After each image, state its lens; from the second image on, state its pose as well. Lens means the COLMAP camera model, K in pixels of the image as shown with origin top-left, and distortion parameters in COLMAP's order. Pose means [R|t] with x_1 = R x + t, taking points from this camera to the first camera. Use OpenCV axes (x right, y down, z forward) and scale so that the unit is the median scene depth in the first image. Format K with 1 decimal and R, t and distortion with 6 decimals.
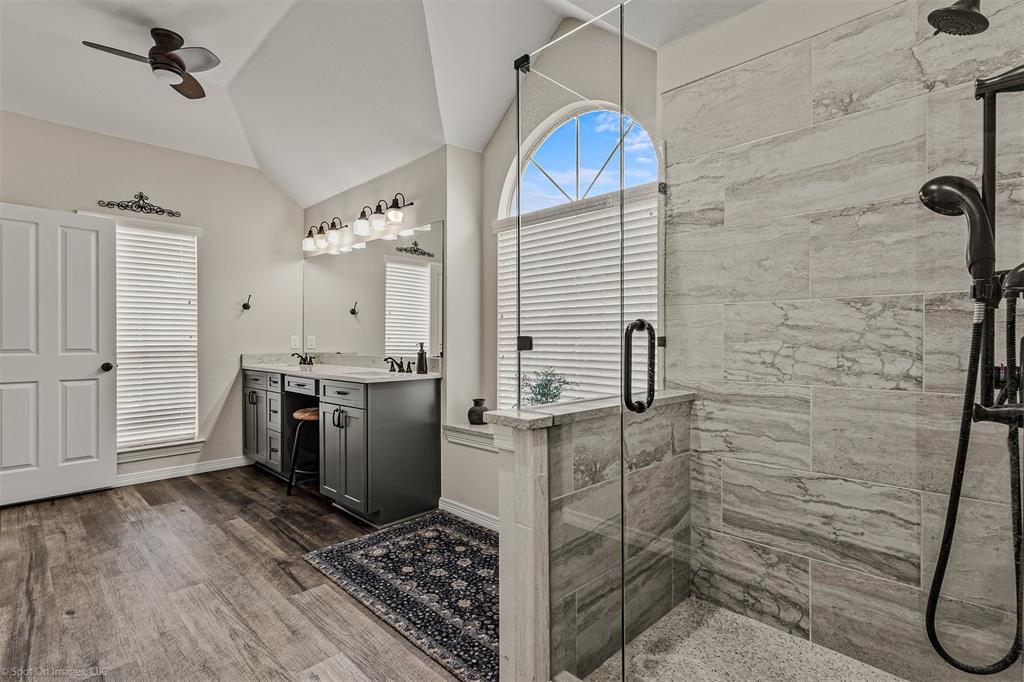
lens RADIAL K [[488.2, 0, 514.4], [0, 488.2, 340.3], [0, 0, 1]] dist [-0.002593, -0.001224]
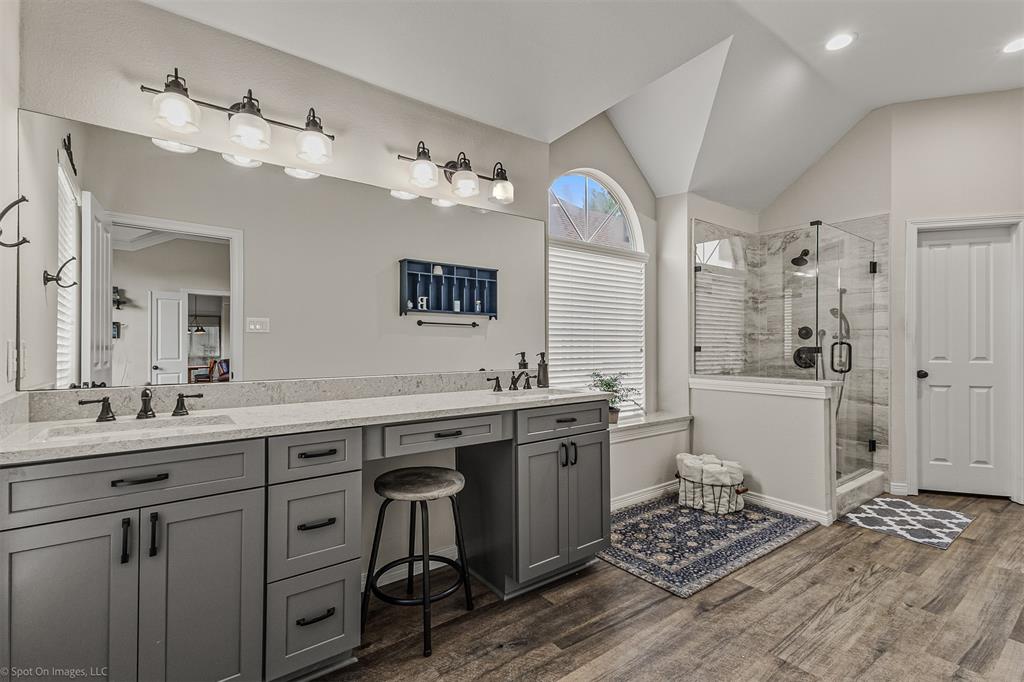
lens RADIAL K [[464.9, 0, 514.7], [0, 464.9, 340.3], [0, 0, 1]] dist [0.003776, 0.000248]
pose [[0.161856, -0.001249, 0.986814, -1.209868], [-0.002596, 0.999995, 0.001691, -0.020491], [-0.986811, -0.002835, 0.161852, 1.075182]]
